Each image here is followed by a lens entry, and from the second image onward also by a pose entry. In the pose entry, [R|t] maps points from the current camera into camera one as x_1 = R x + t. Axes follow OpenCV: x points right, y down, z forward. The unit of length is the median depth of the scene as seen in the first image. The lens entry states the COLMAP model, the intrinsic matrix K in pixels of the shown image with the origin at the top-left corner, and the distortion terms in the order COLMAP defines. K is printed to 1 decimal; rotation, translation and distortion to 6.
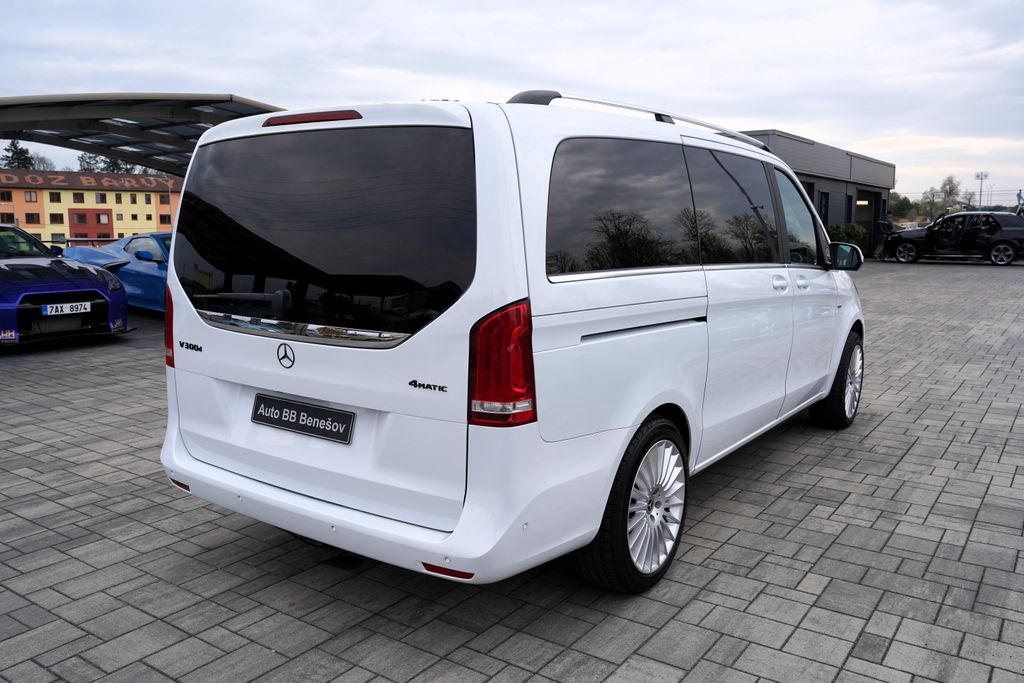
lens RADIAL K [[828.1, 0, 512.9], [0, 828.1, 331.9], [0, 0, 1]] dist [-0.031750, 0.026125]
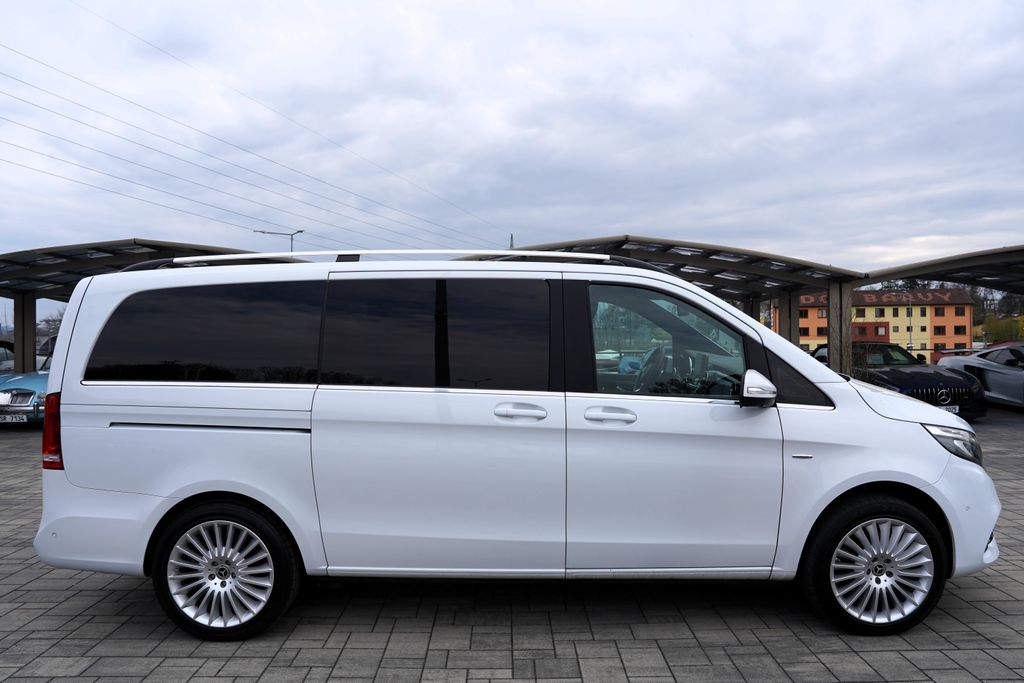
lens RADIAL K [[758.3, 0, 518.3], [0, 758.3, 307.1], [0, 0, 1]] dist [-0.080356, 0.053436]
pose [[0.582772, -0.035097, -0.811878, 1.324535], [-0.100953, 0.988201, -0.115184, -0.099109], [0.806341, 0.149087, 0.572353, 0.644355]]
